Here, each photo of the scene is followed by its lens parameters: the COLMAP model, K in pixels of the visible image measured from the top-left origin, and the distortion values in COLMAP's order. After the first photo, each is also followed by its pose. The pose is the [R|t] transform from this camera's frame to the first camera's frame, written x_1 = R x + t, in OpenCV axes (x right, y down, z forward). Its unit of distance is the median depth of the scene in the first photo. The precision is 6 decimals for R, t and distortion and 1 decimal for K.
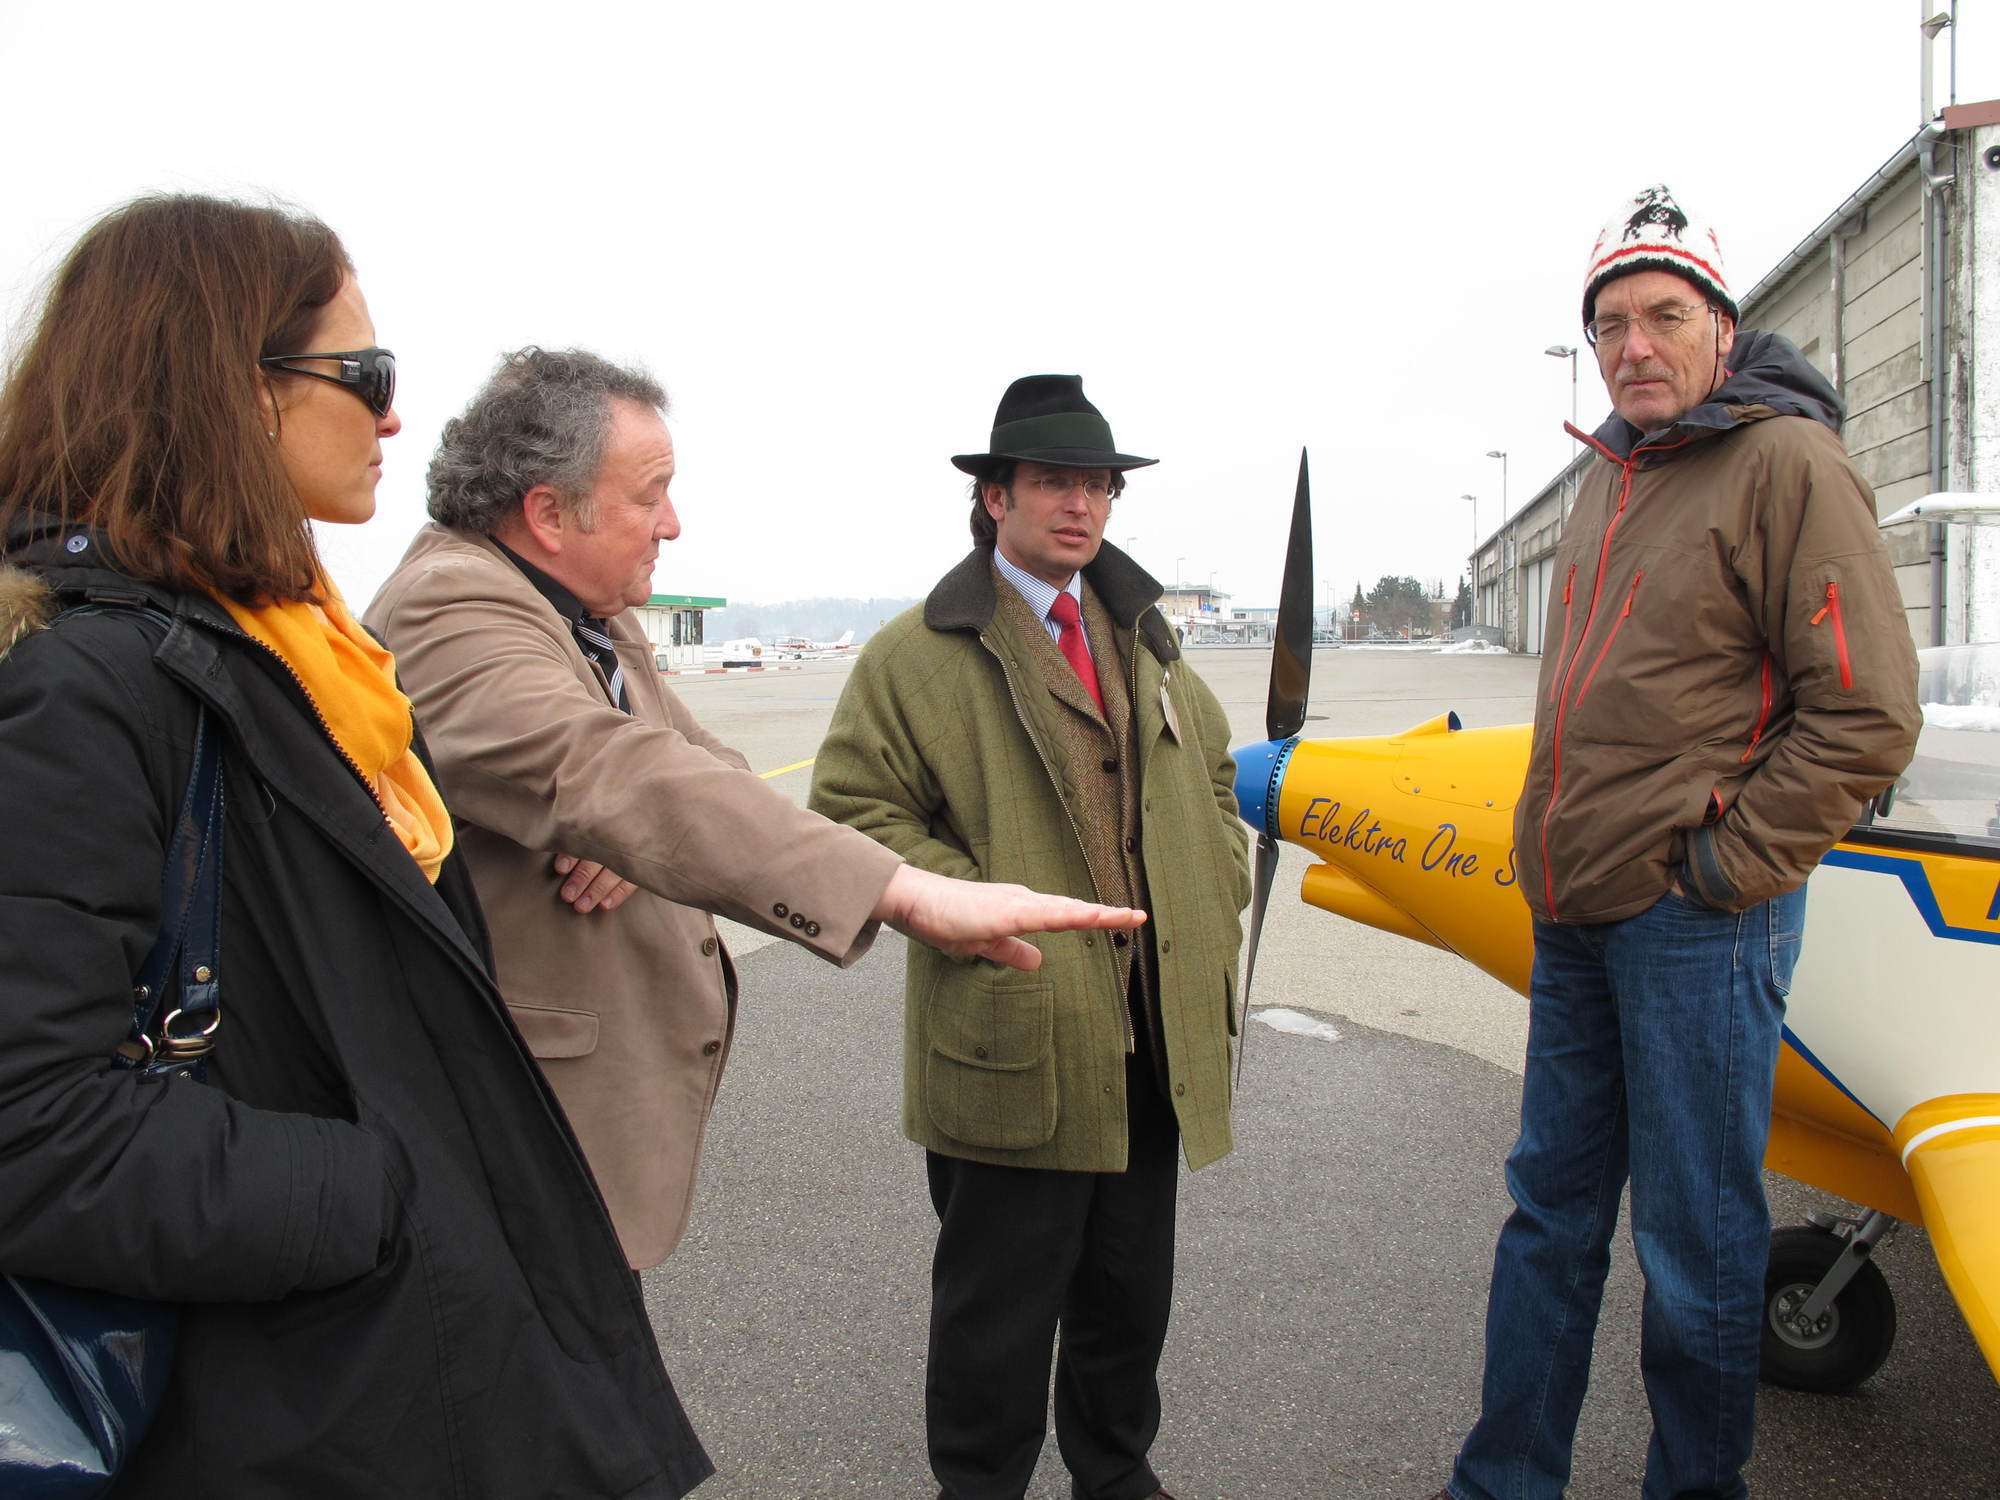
lens RADIAL K [[1663.6, 0, 1004.0], [0, 1663.6, 742.5], [0, 0, 1]] dist [-0.145906, 0.102451]
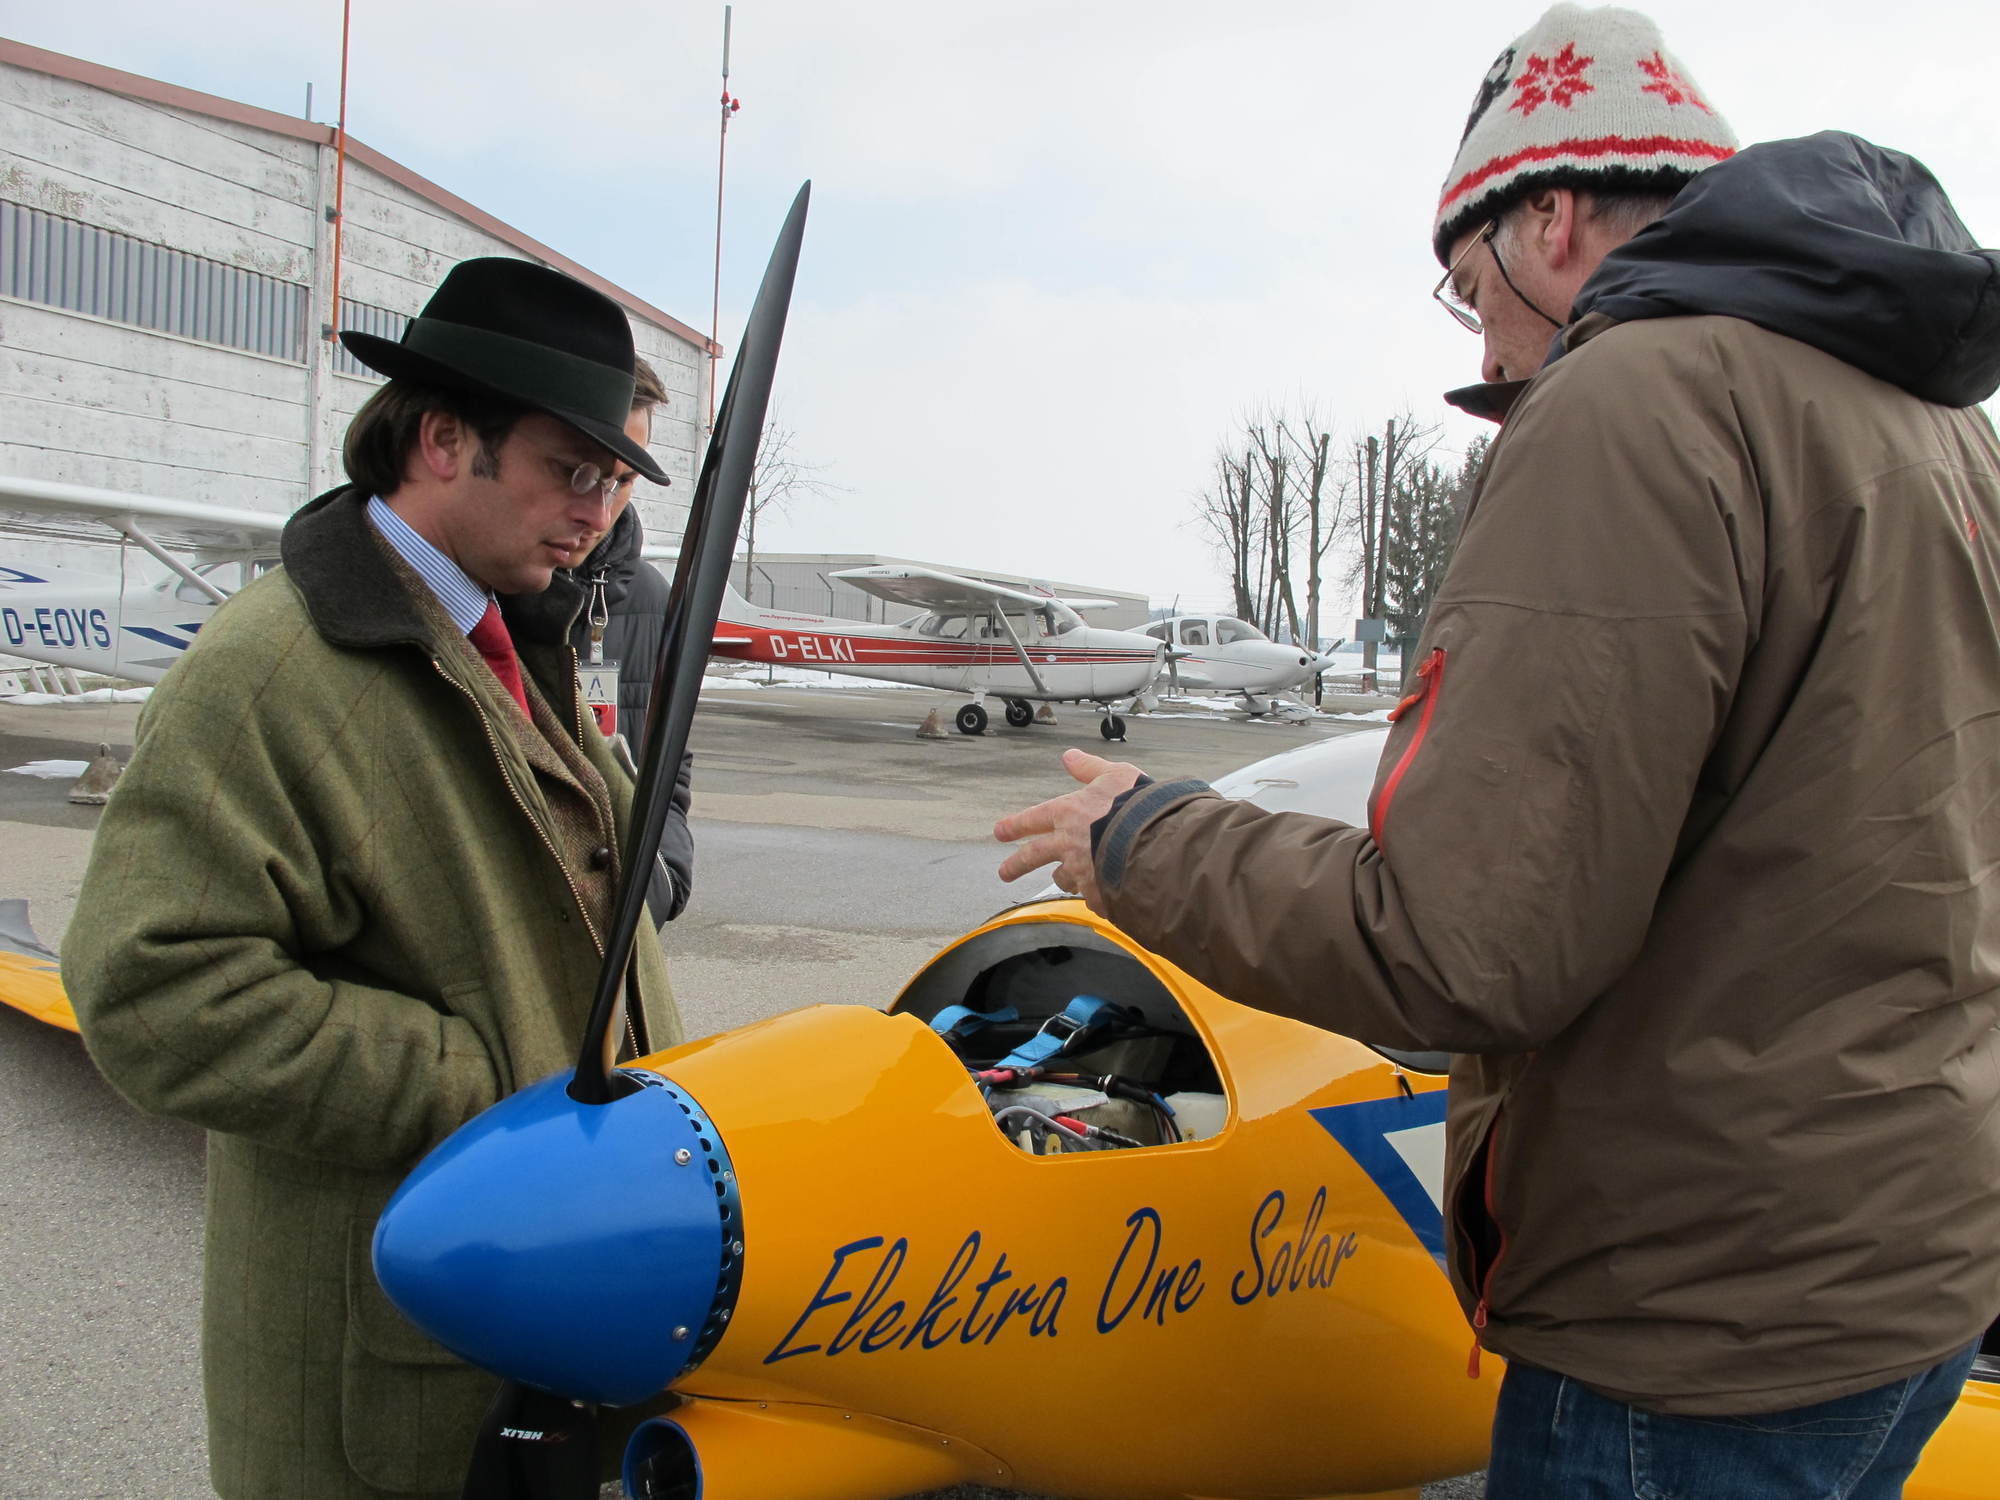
lens RADIAL K [[1664.3, 0, 1016.0], [0, 1664.3, 754.7], [0, 0, 1]] dist [-0.147790, 0.104137]
pose [[0.107551, -0.052473, 0.992814, -0.024957], [0.022377, 0.998481, 0.050348, -0.015411], [-0.993948, 0.016801, 0.108562, 0.176586]]
